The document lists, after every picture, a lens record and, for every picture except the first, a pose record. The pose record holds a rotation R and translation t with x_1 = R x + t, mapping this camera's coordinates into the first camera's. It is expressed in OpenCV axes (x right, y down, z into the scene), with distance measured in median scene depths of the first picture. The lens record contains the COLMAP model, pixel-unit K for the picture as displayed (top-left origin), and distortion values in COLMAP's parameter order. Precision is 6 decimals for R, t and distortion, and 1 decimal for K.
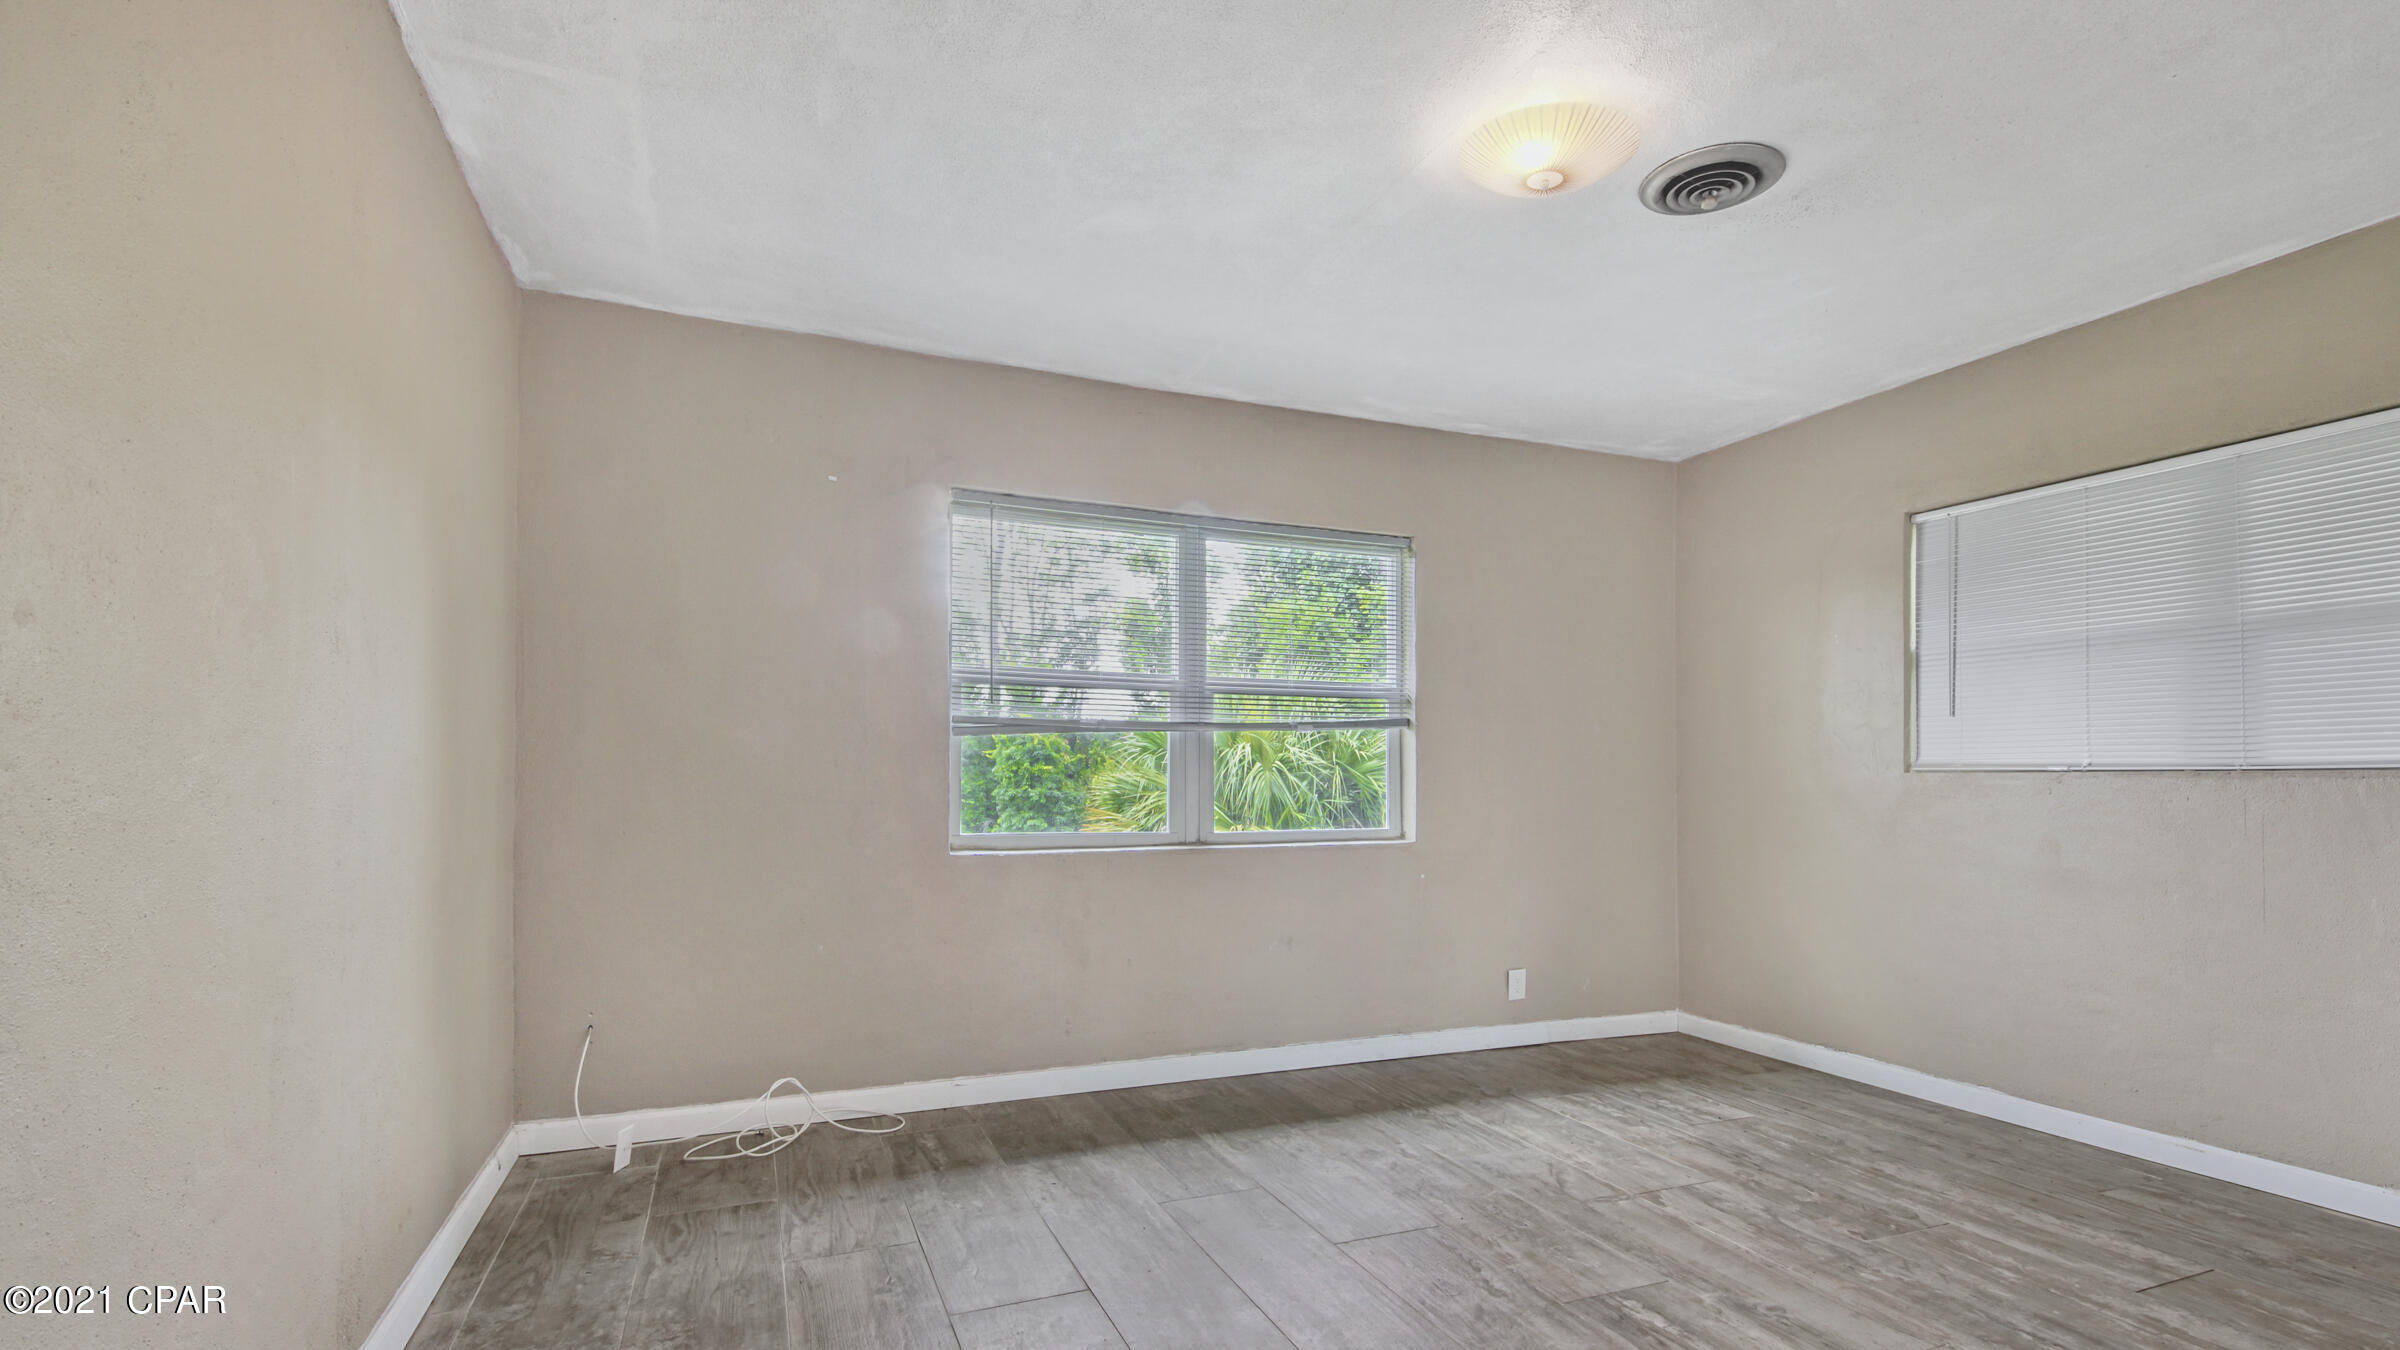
lens RADIAL K [[1082.5, 0, 1195.0], [0, 1082.5, 727.1], [0, 0, 1]] dist [0.032141, -0.016716]
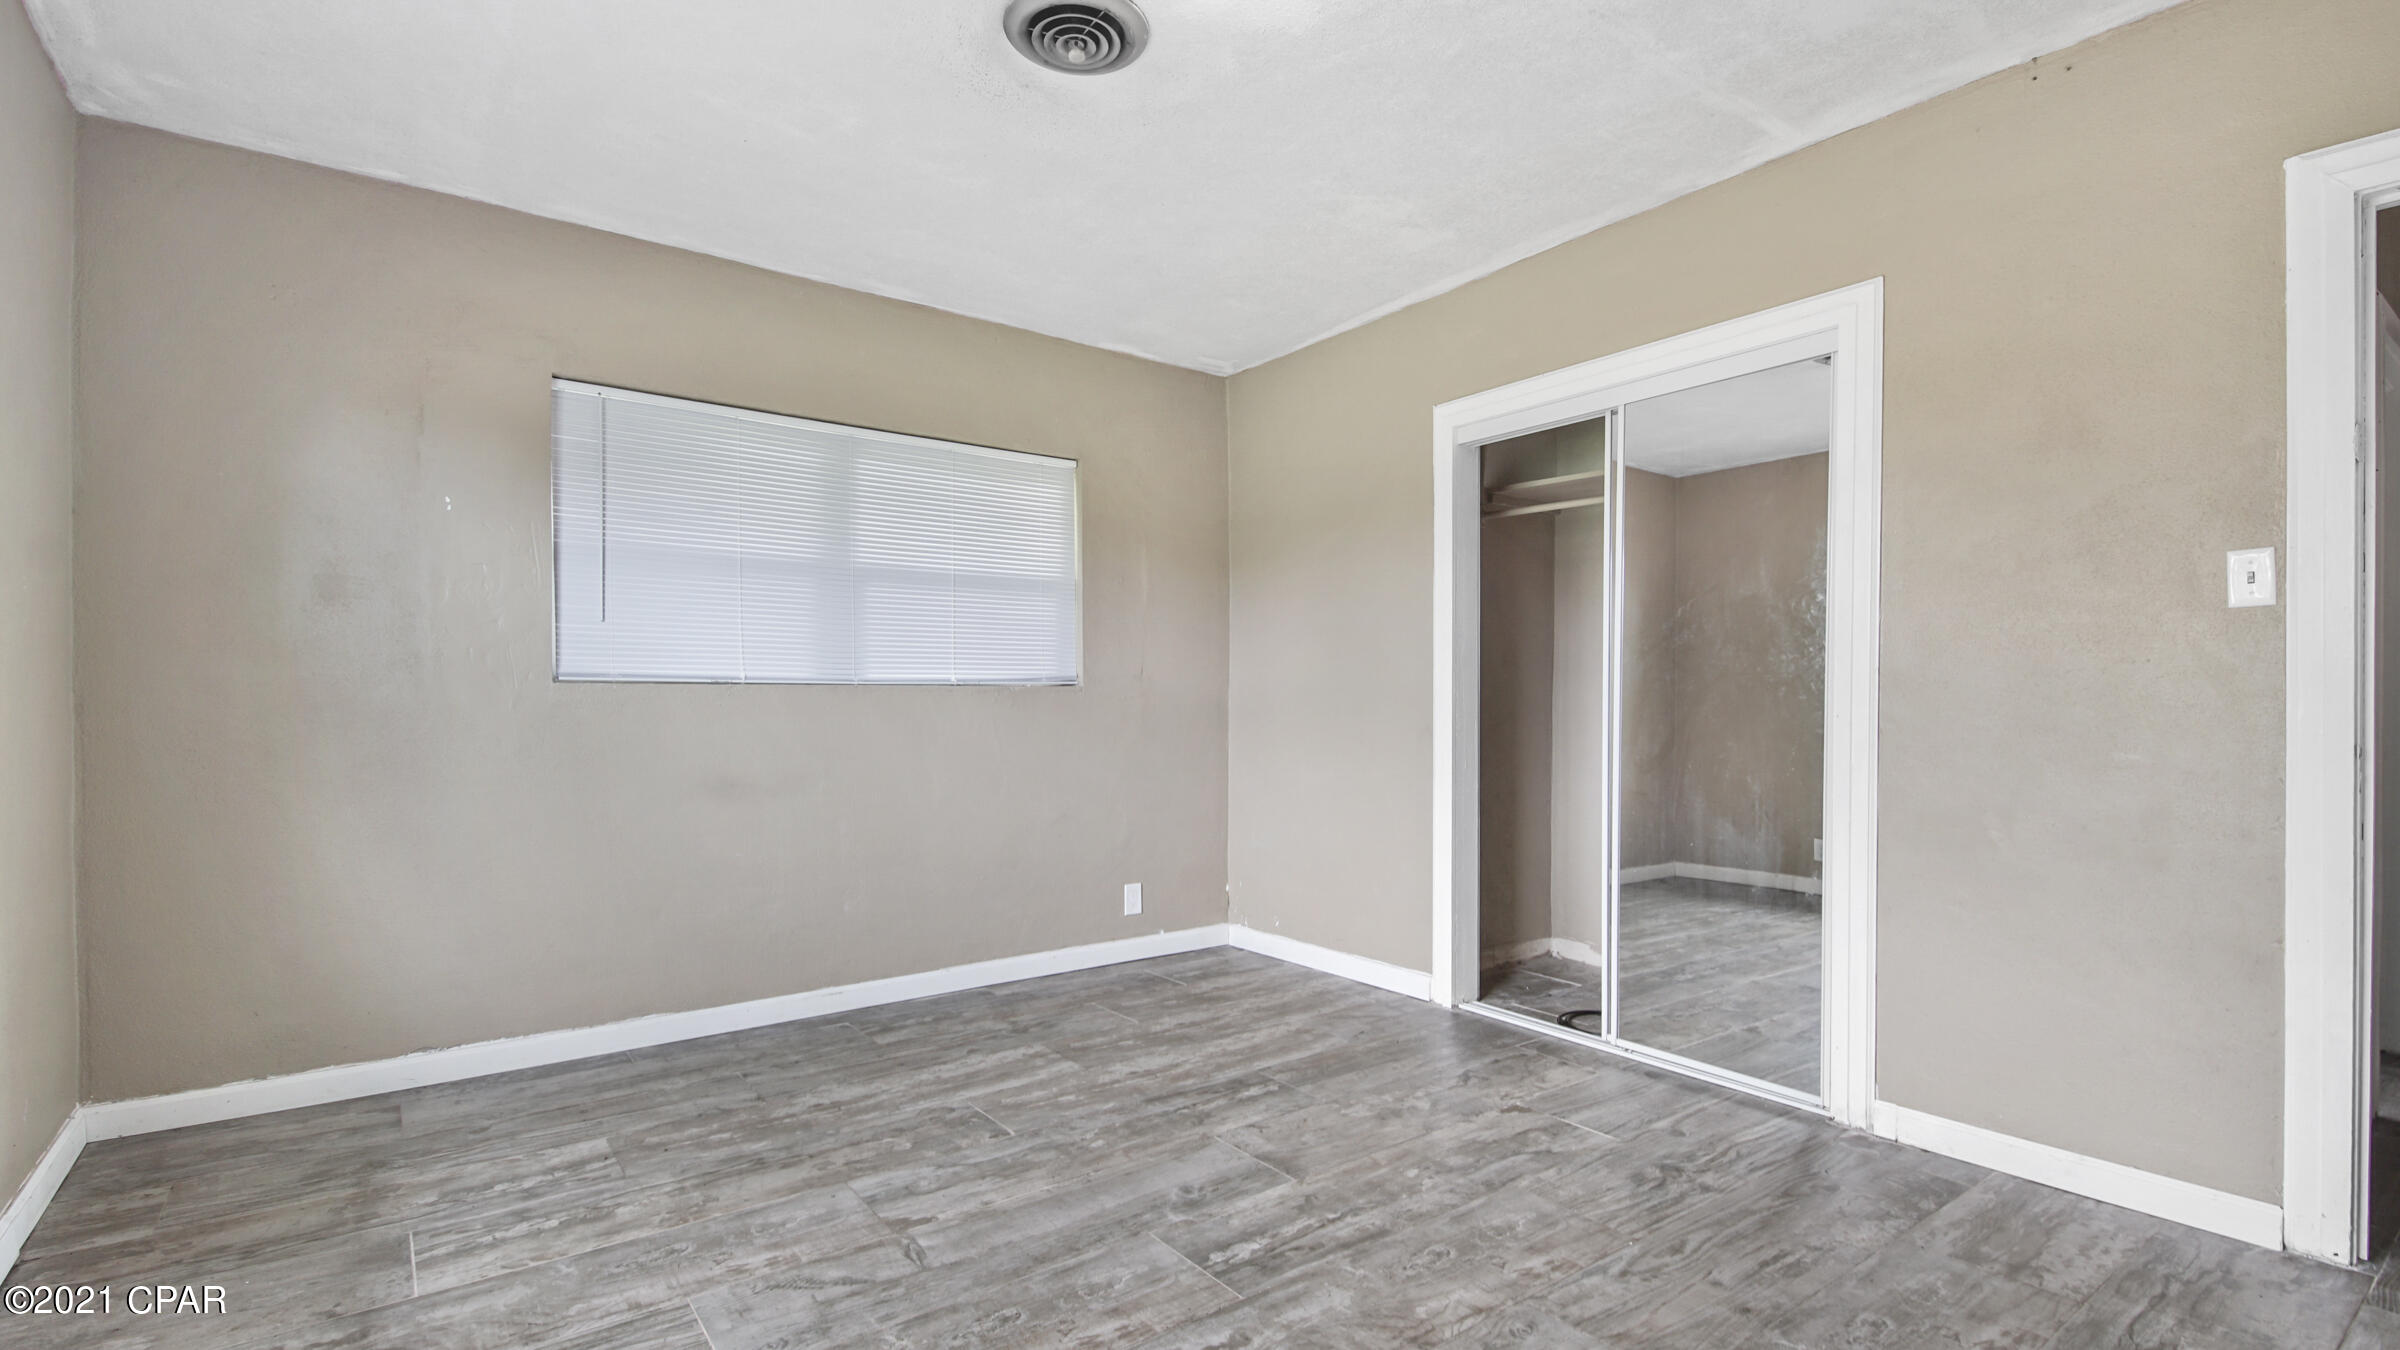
lens RADIAL K [[1066.3, 0, 1200.0], [0, 1066.3, 675.0], [0, 0, 1]] dist [0.038760, -0.025310]
pose [[-0.245182, 0.017250, 0.969324, -0.354881], [-0.050178, 0.998276, -0.030457, 0.046494], [-0.968178, -0.056107, -0.243893, 0.918825]]
